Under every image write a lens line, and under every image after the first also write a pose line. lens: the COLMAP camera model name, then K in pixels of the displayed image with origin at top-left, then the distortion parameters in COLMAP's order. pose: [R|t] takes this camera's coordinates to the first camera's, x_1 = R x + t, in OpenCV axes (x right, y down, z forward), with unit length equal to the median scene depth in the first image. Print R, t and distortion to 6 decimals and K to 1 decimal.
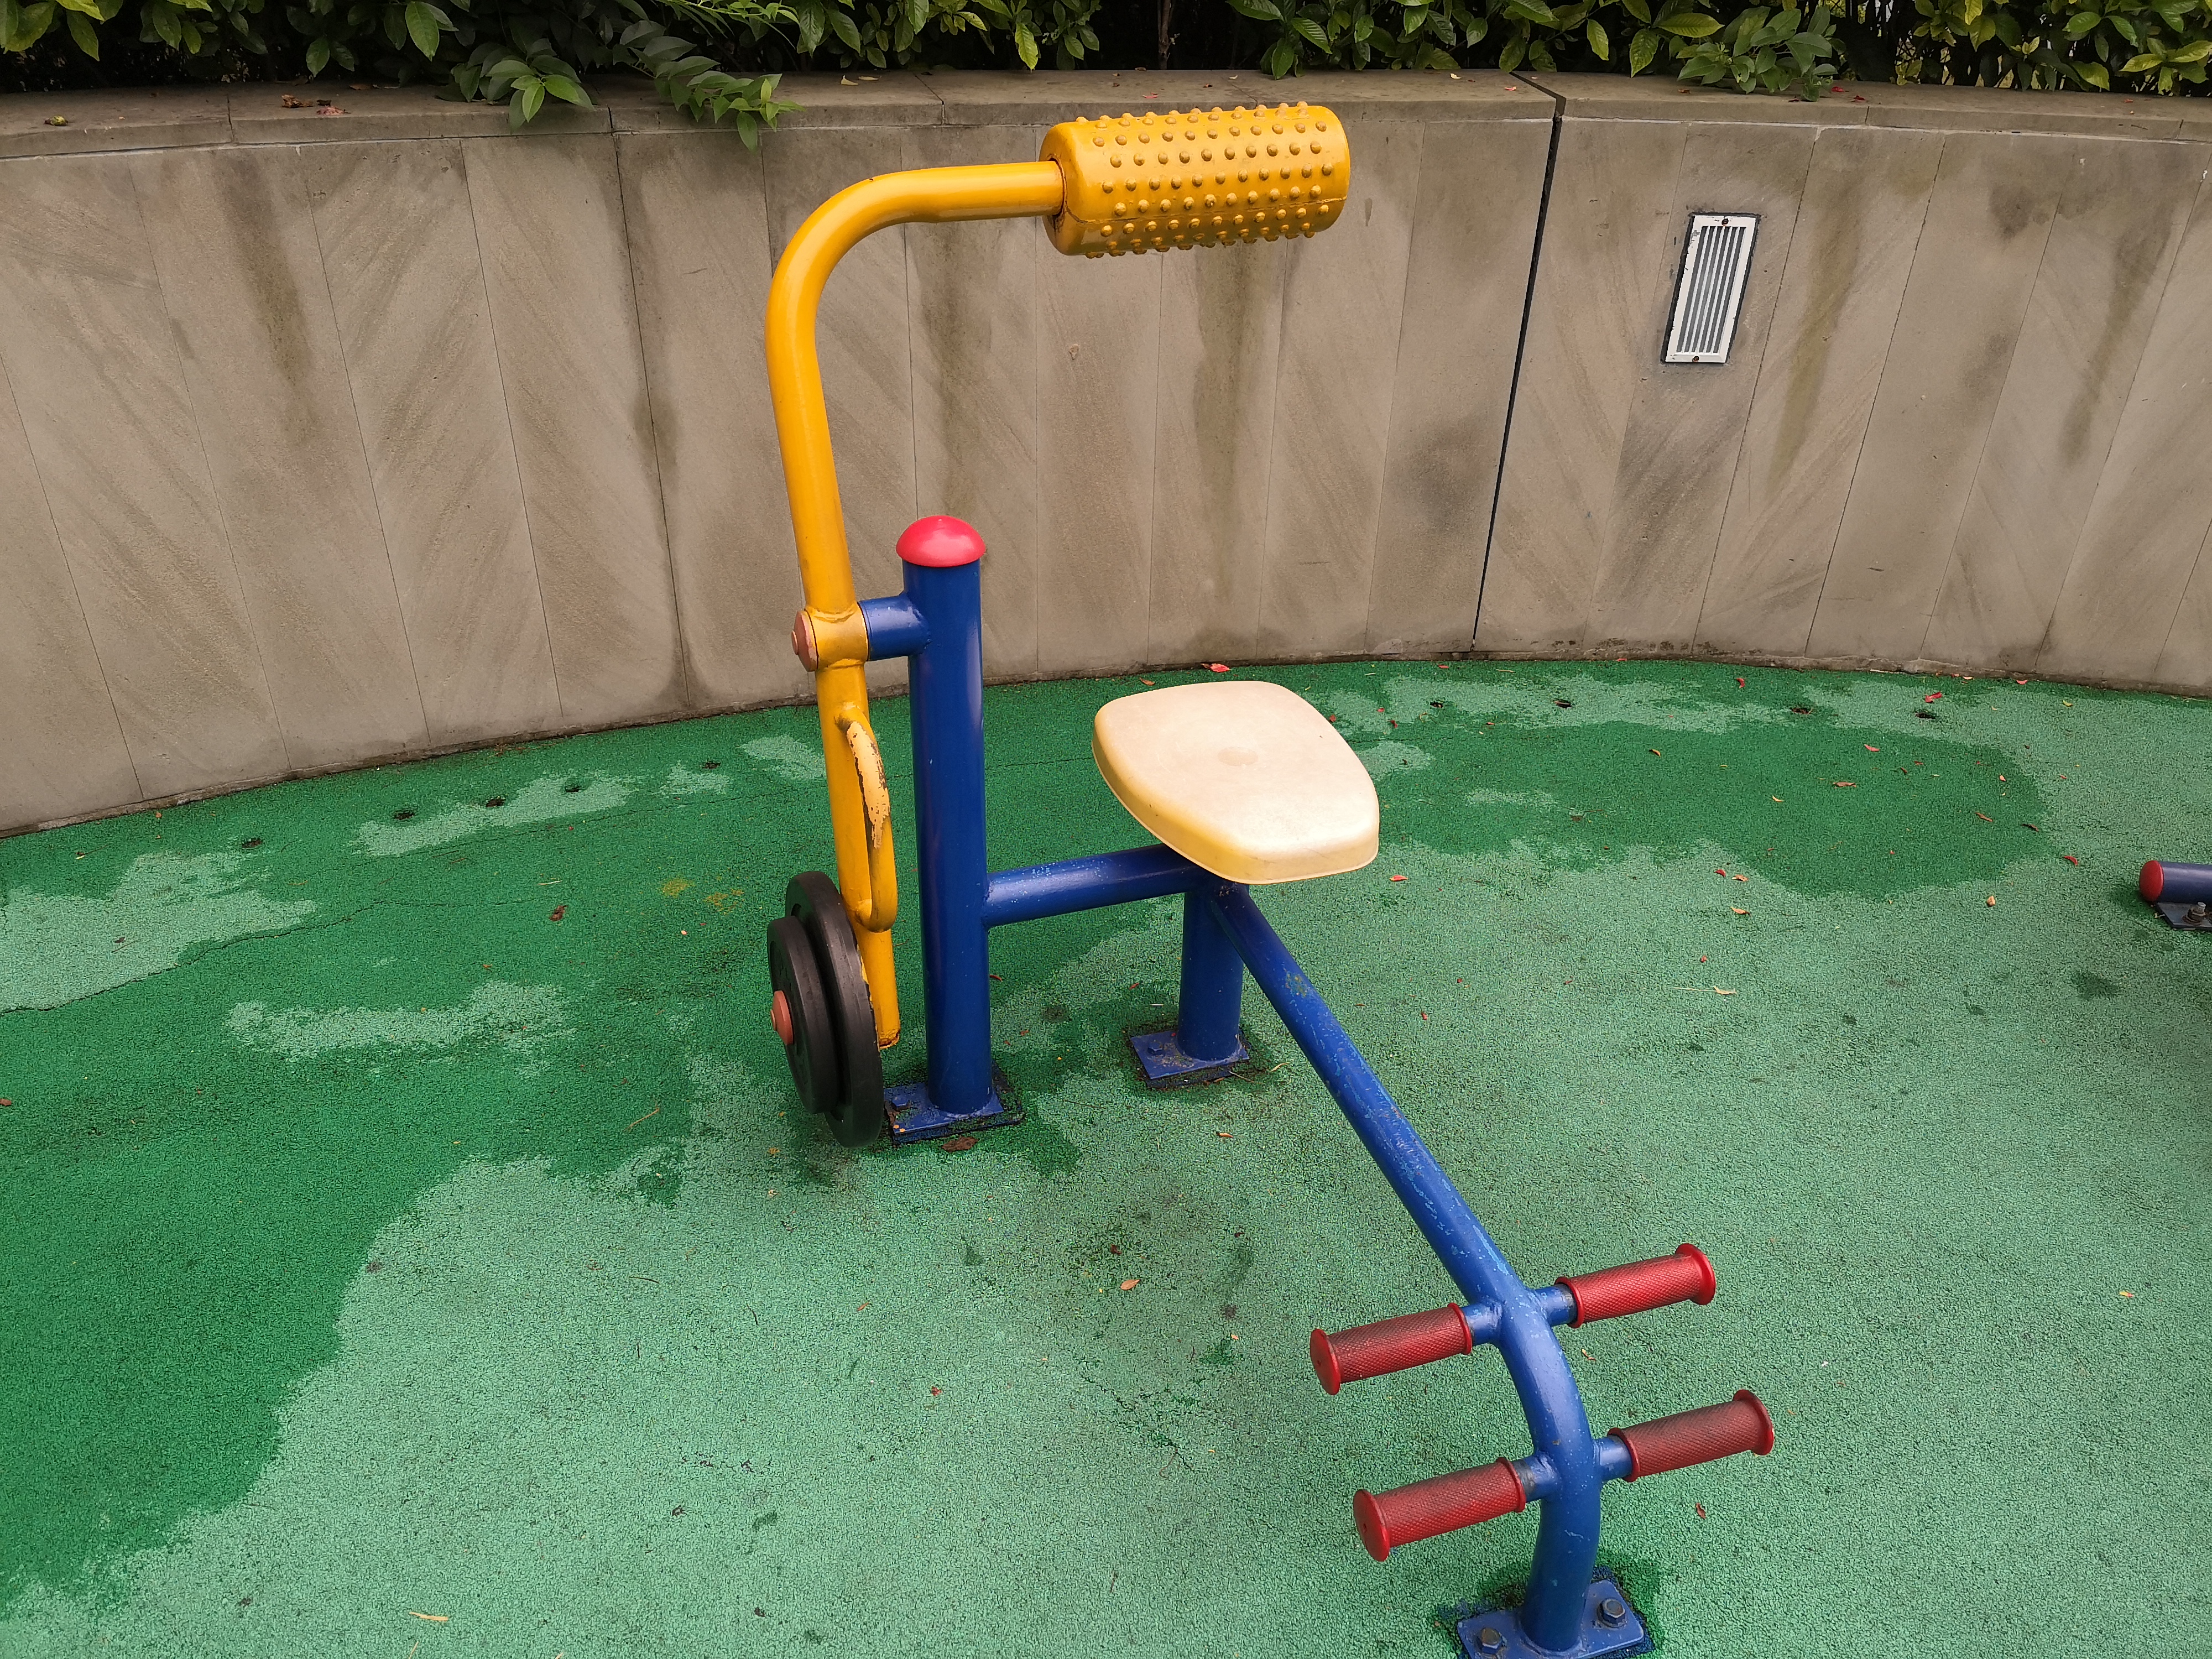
lens RADIAL K [[1650.7, 0, 1111.9], [0, 1650.7, 849.7], [0, 0, 1]] dist [0.012900, -0.035014]
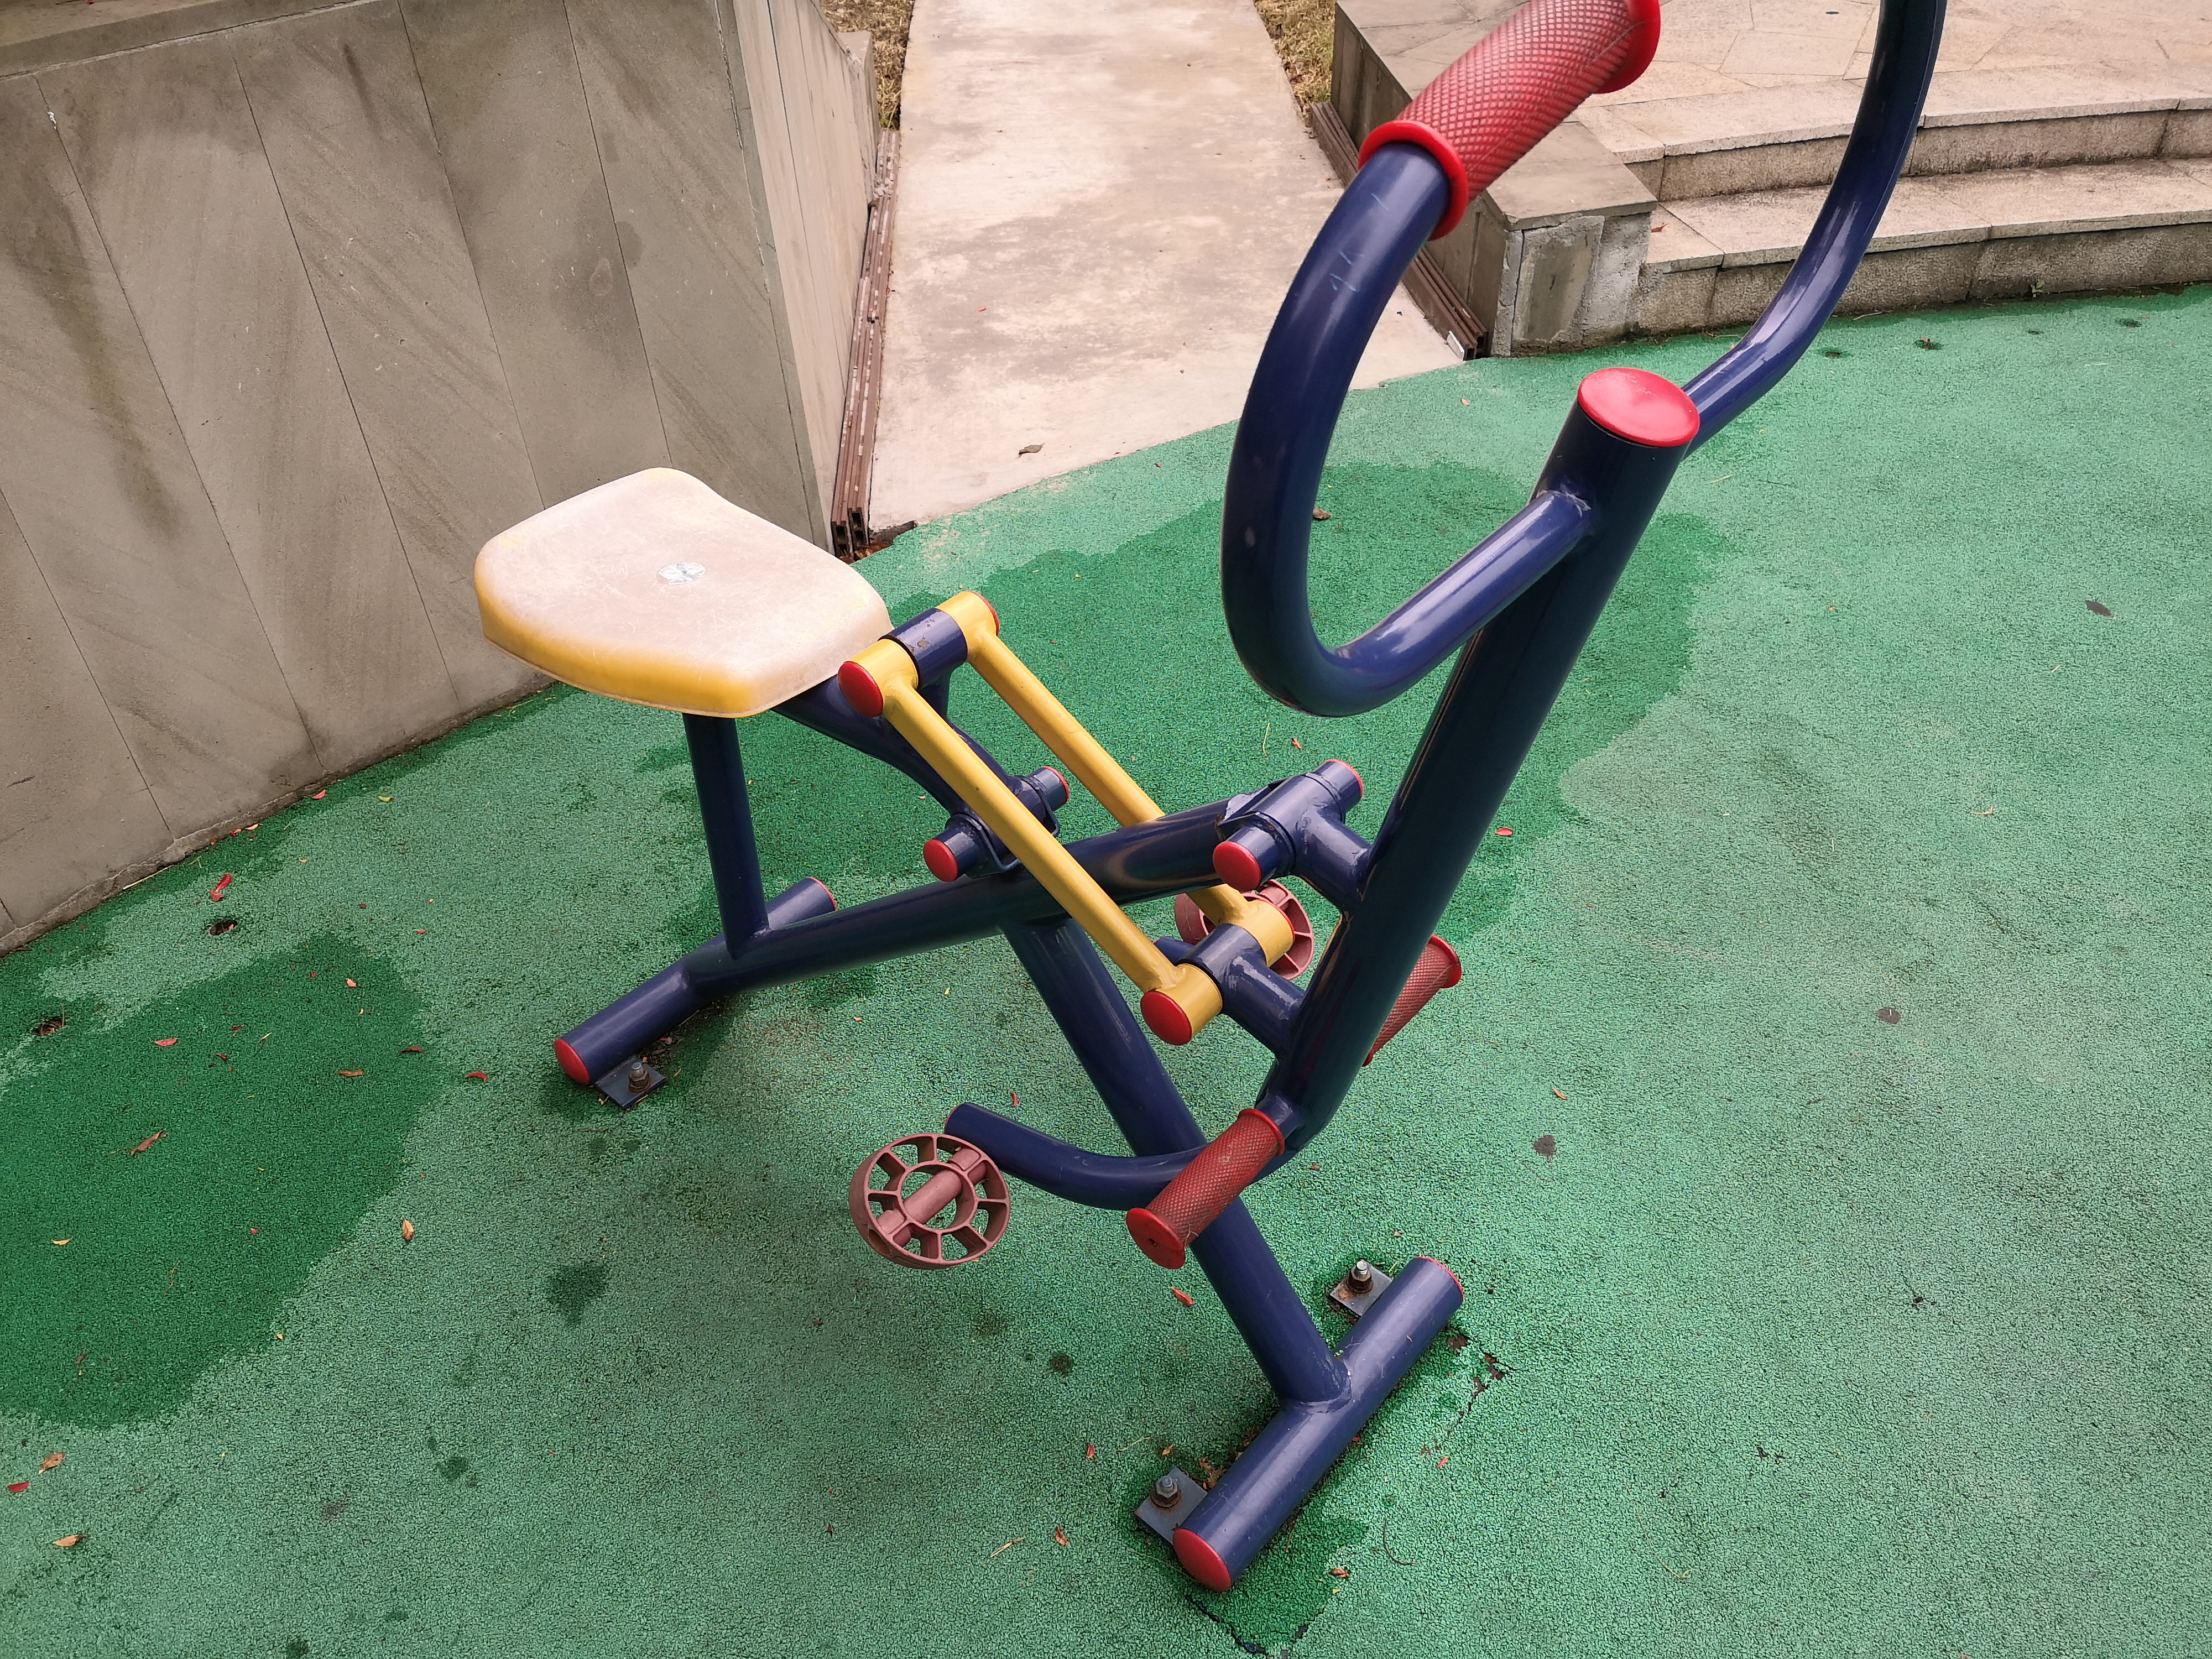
lens RADIAL K [[1650.7, 0, 1117.4], [0, 1650.7, 824.5], [0, 0, 1]] dist [0.012900, -0.035014]
pose [[0.588663, -0.549496, 0.592900, 0.381568], [0.467611, 0.829745, 0.304734, -0.181267], [-0.659406, 0.097861, 0.745390, 0.257349]]
